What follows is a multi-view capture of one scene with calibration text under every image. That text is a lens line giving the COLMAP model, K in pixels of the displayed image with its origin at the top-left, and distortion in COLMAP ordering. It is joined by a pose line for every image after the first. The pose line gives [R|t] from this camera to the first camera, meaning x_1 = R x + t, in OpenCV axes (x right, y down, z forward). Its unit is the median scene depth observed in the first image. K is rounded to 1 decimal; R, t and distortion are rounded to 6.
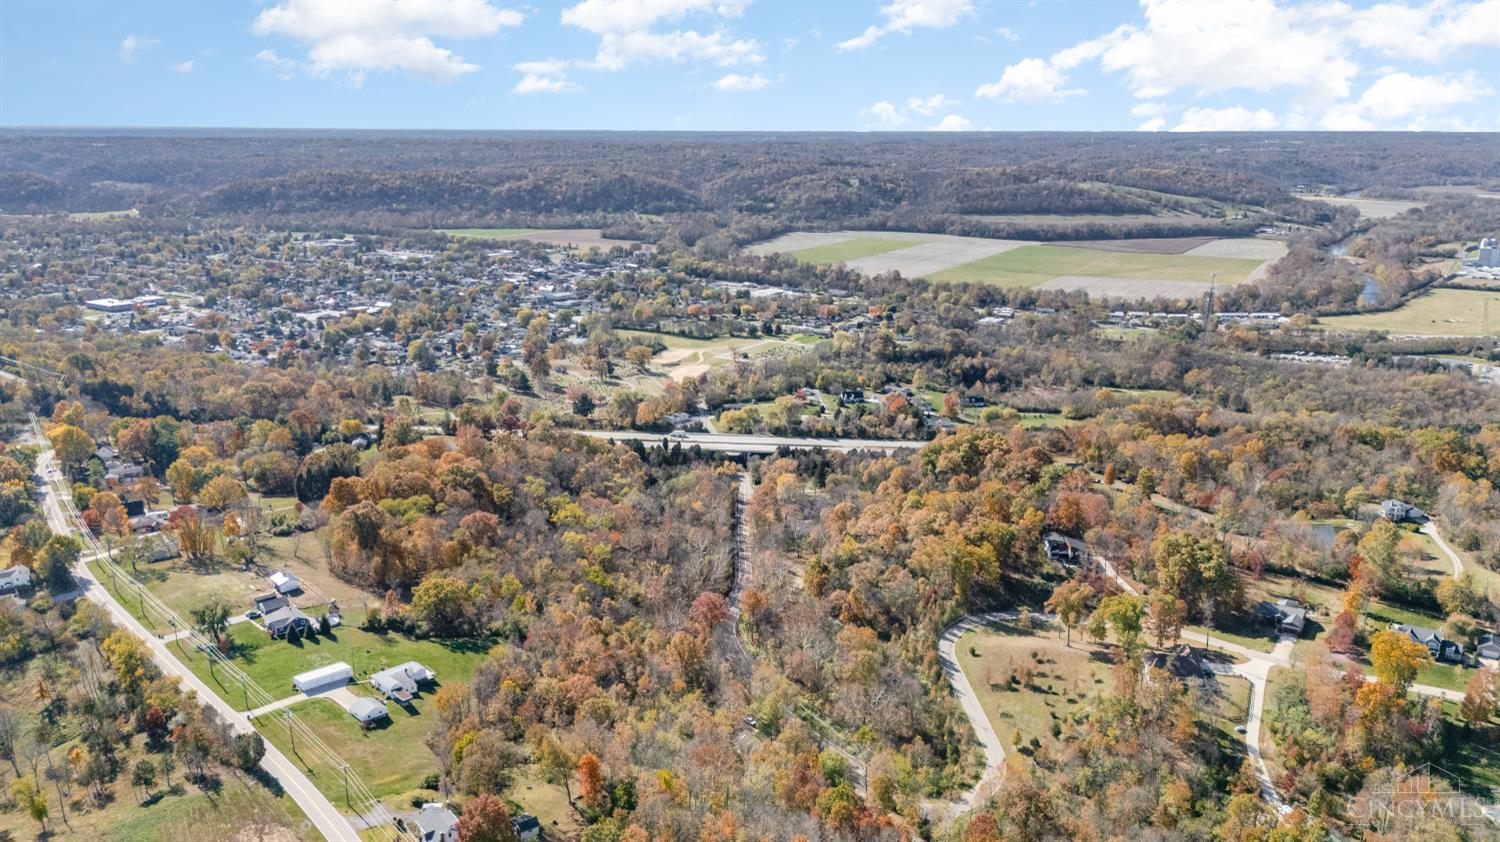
lens RADIAL K [[1089.4, 0, 750.0], [0, 1089.4, 421.0], [0, 0, 1]] dist [0.087405, -0.107529]
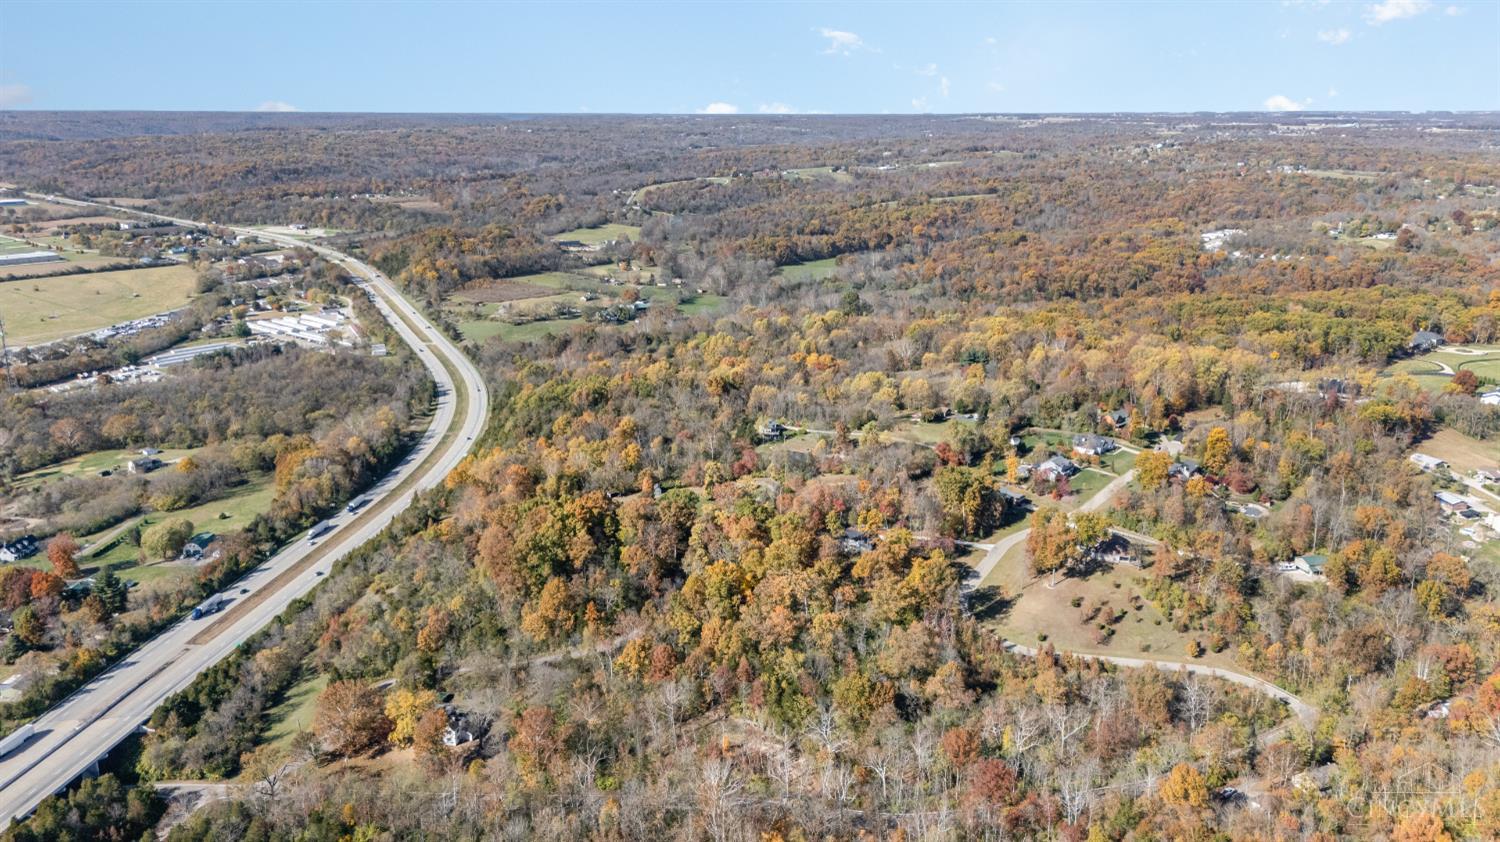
lens RADIAL K [[1089.4, 0, 750.0], [0, 1089.4, 421.0], [0, 0, 1]] dist [0.087405, -0.107529]
pose [[0.107176, -0.274820, 0.955504, -0.121099], [0.255997, 0.936264, 0.240572, -0.047100], [-0.960718, 0.218823, 0.170698, 0.173829]]
